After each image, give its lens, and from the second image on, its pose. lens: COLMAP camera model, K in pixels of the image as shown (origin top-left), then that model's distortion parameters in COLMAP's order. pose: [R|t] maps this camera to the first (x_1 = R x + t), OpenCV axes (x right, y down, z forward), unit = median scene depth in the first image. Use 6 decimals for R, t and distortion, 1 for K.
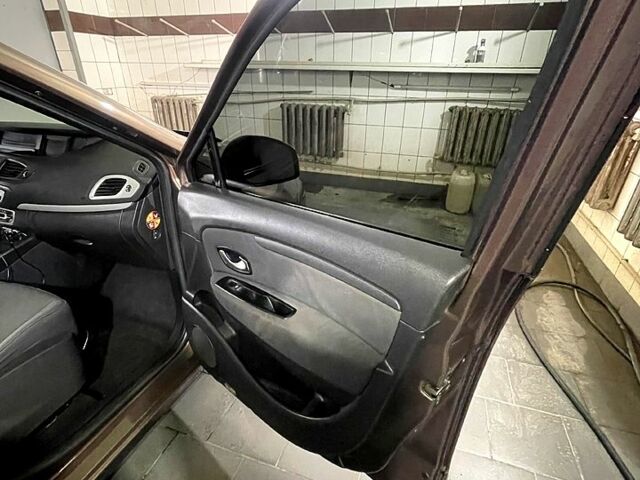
lens RADIAL K [[356.9, 0, 320.0], [0, 356.9, 240.0], [0, 0, 1]] dist [-0.002794, 0.000967]
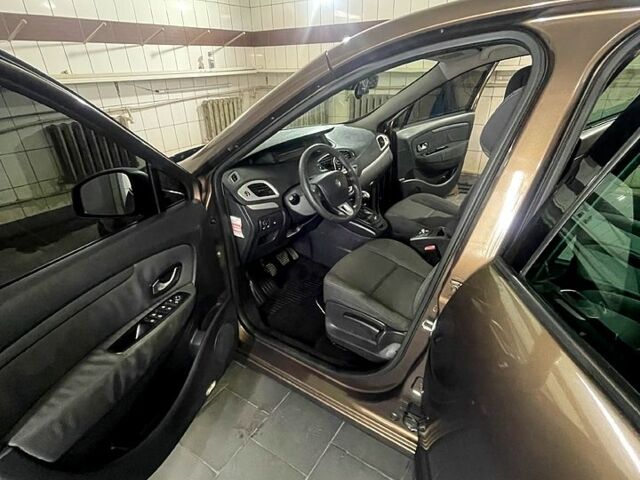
lens RADIAL K [[356.9, 0, 320.0], [0, 356.9, 240.0], [0, 0, 1]] dist [-0.002794, 0.000967]
pose [[0.220466, -0.444303, 0.868326, -0.917527], [0.465929, 0.830067, 0.306429, -0.153571], [-0.856916, 0.337021, 0.390015, 0.287885]]
